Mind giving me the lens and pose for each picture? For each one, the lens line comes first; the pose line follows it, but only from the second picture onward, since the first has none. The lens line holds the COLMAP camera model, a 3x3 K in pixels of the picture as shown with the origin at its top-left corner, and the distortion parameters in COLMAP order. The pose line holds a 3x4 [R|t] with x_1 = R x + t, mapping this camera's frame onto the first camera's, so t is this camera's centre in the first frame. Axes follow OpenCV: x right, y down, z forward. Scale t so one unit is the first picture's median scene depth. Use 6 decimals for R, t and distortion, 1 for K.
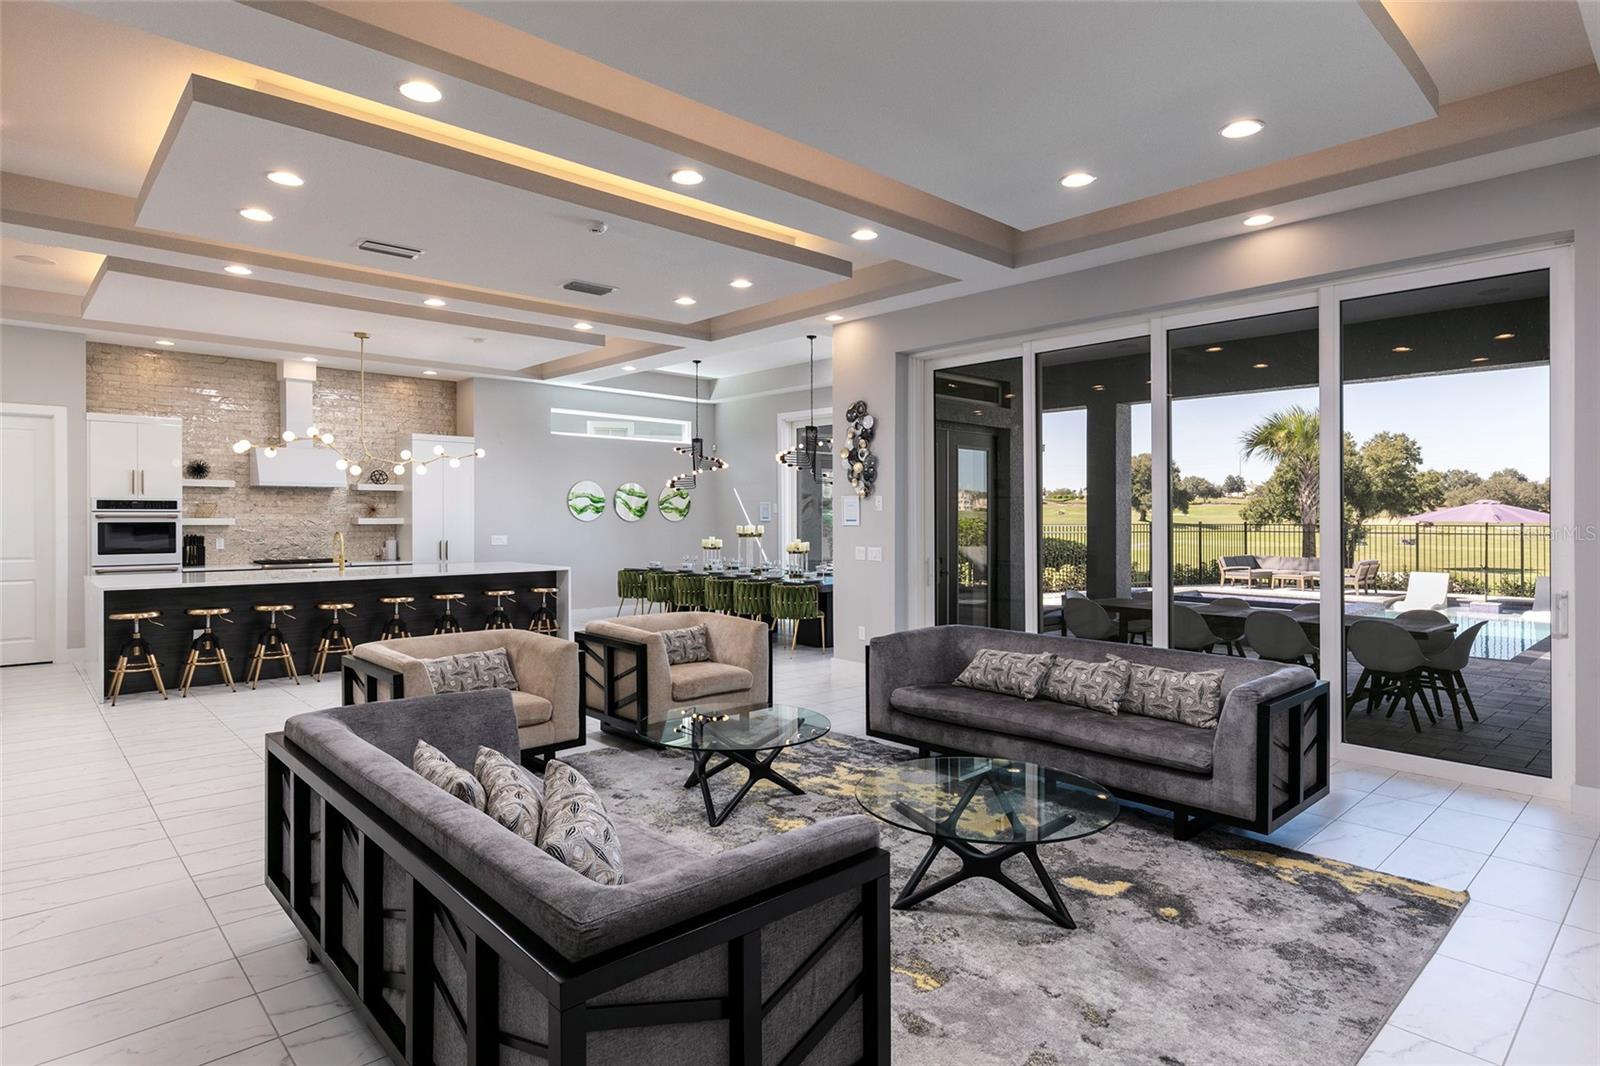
lens RADIAL K [[882.2, 0, 811.6], [0, 882.2, 500.8], [0, 0, 1]] dist [0.001316, 0.001669]
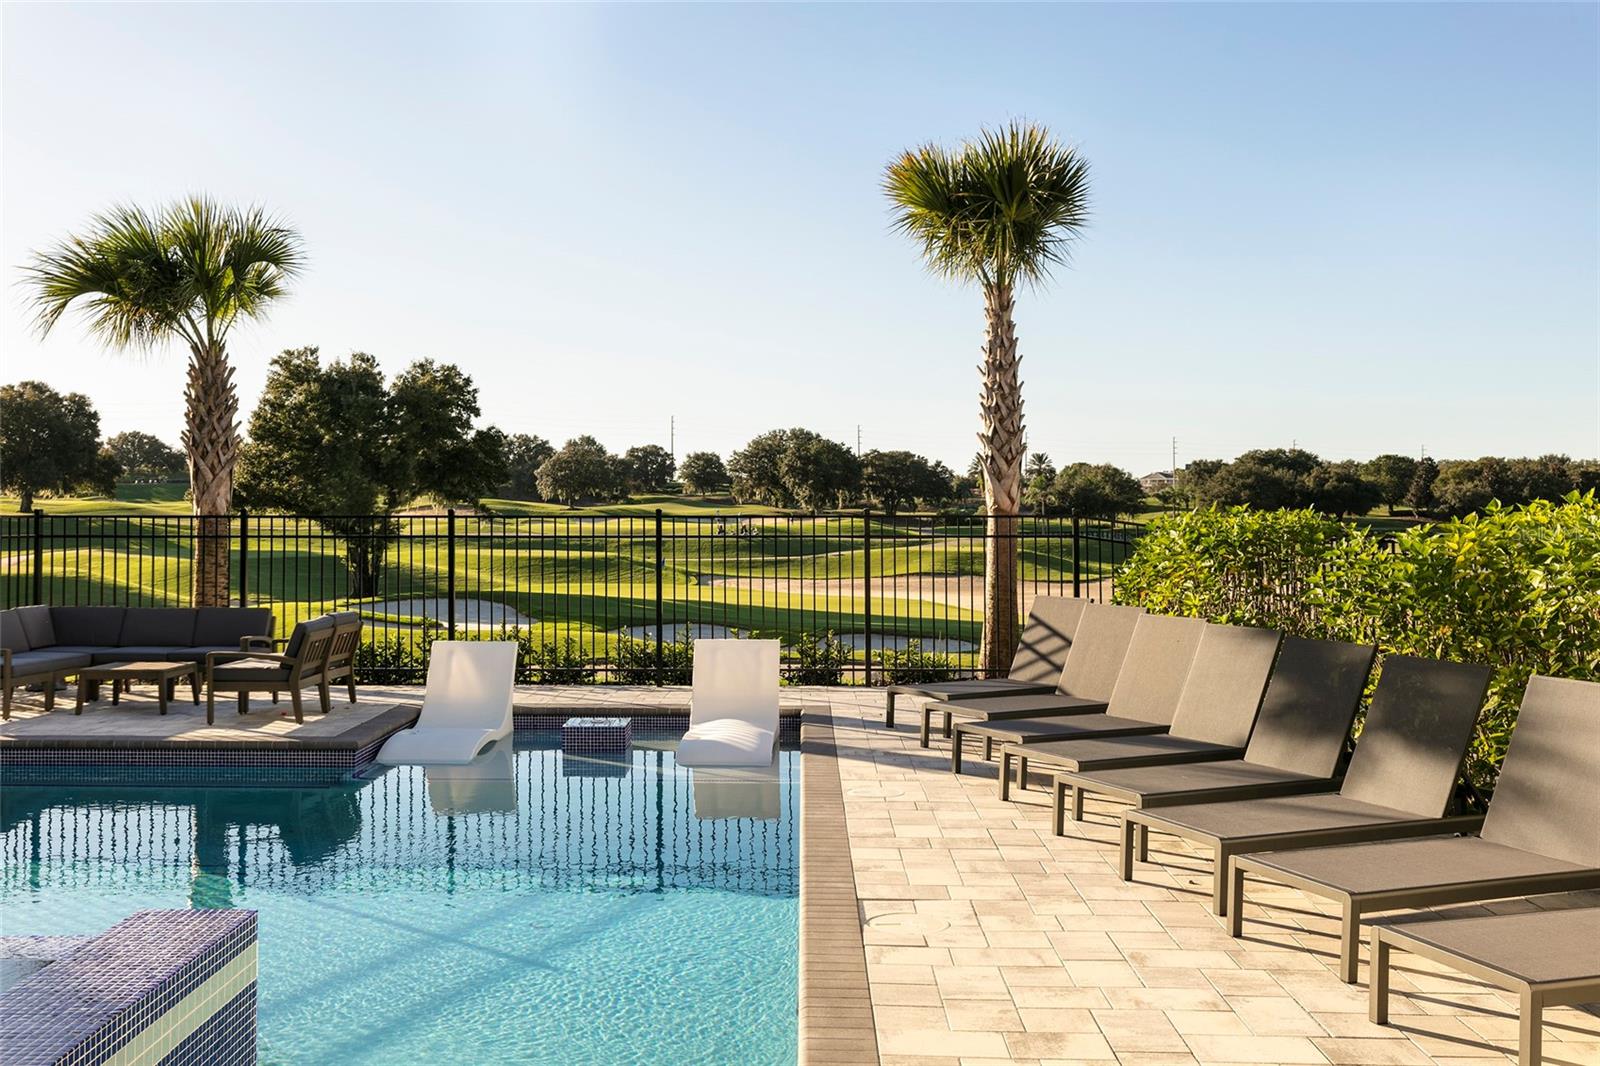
lens RADIAL K [[1544.2, 0, 788.8], [0, 1544.2, 498.2], [0, 0, 1]] dist [-0.001475, 0.000000]
pose [[0.695675, 0.004768, 0.718341, 1.794605], [-0.014656, 0.999864, 0.007557, 0.072330], [-0.718208, -0.015785, 0.695650, 2.514457]]
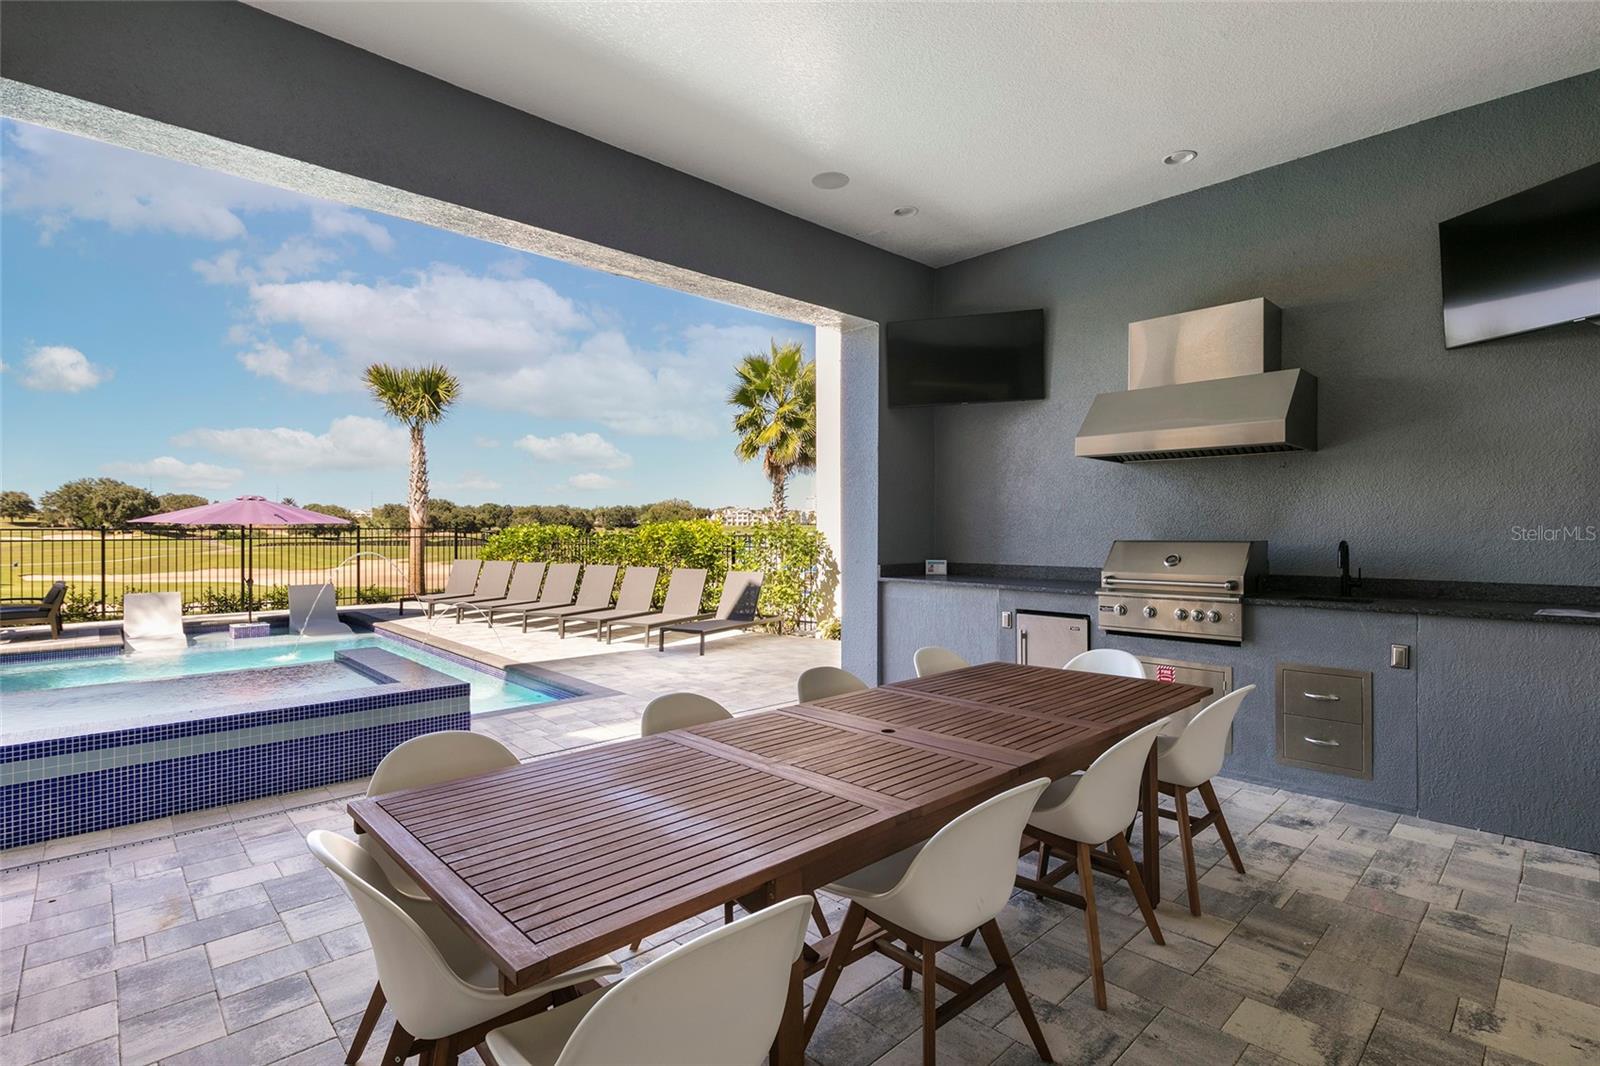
lens RADIAL K [[750.0, 0, 792.5], [0, 750.0, 528.5], [0, 0, 1]] dist [-0.000076, 0.000788]
pose [[0.005725, 0.000012, 0.999984, 0.447912], [-0.017724, 0.999843, 0.000090, 0.103343], [-0.999827, -0.017724, 0.005725, 2.623306]]
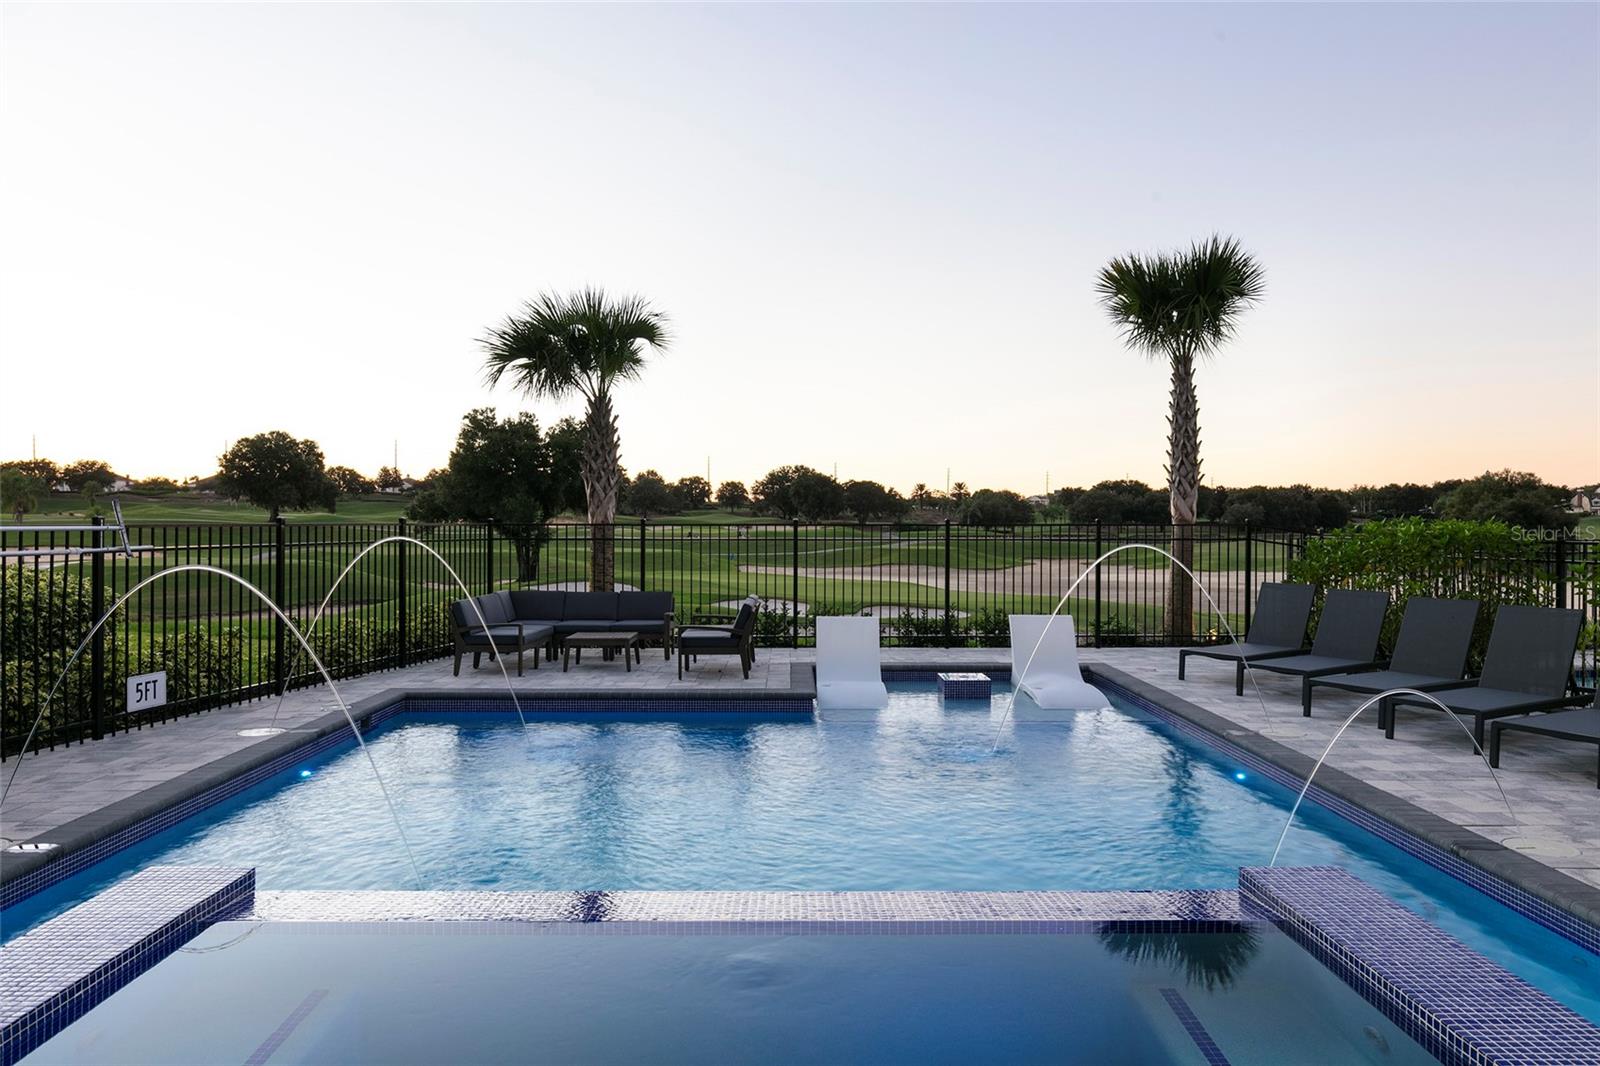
lens RADIAL K [[1045.2, 0, 811.7], [0, 1045.2, 531.7], [0, 0, 1]] dist [-0.014777, 0.006282]
pose [[0.671208, -0.007882, 0.741227, 1.336127], [-0.016017, 0.999556, 0.025133, 0.095740], [-0.741096, -0.028741, 0.670783, 3.434758]]
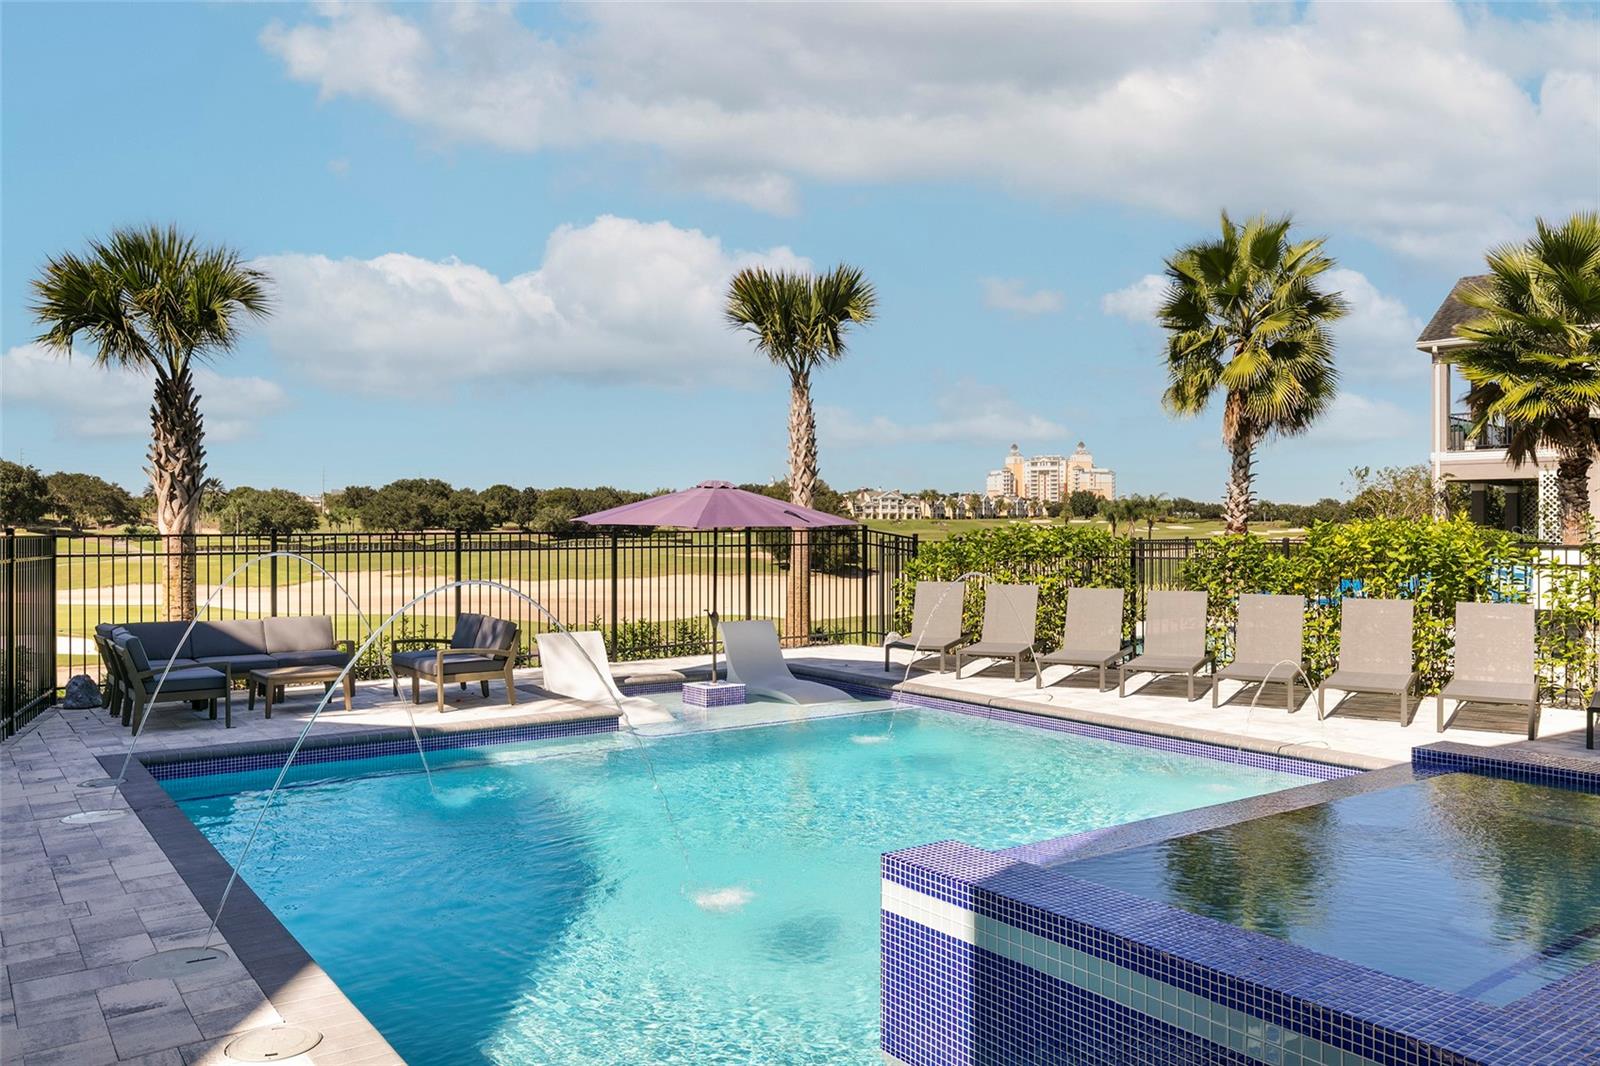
lens RADIAL K [[1212.7, 0, 787.7], [0, 1212.7, 528.8], [0, 0, 1]] dist [0.002438, 0.003070]
pose [[0.134079, -0.004435, 0.990961, 0.399902], [-0.017037, 0.999832, 0.006780, 0.108855], [-0.990824, -0.017792, 0.133981, 4.481449]]
